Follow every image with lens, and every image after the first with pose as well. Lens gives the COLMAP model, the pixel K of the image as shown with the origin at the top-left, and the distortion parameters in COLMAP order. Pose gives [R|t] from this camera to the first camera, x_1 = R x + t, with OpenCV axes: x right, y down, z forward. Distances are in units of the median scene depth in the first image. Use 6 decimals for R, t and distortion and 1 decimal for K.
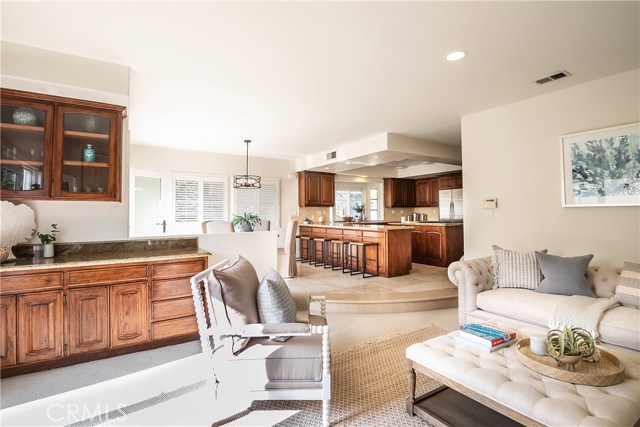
lens RADIAL K [[303.5, 0, 308.6], [0, 303.5, 211.5], [0, 0, 1]] dist [-0.000325, -0.000033]
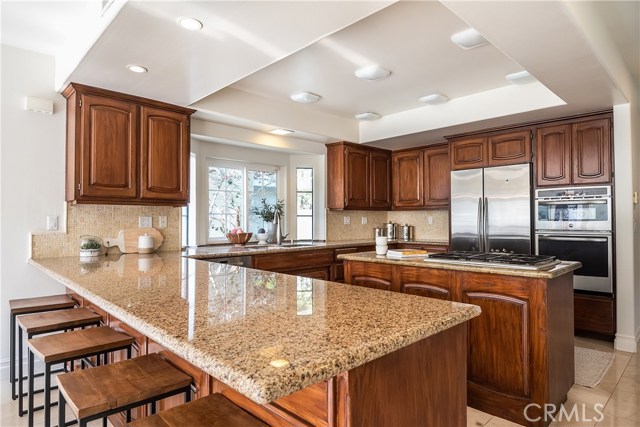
lens RADIAL K [[378.8, 0, 317.1], [0, 378.8, 215.5], [0, 0, 1]] dist [0.003215, -0.003219]
pose [[0.976325, 0.009593, 0.216096, 0.117872], [-0.008918, 0.999952, -0.004098, -0.003590], [-0.216125, 0.002074, 0.976363, 0.474060]]
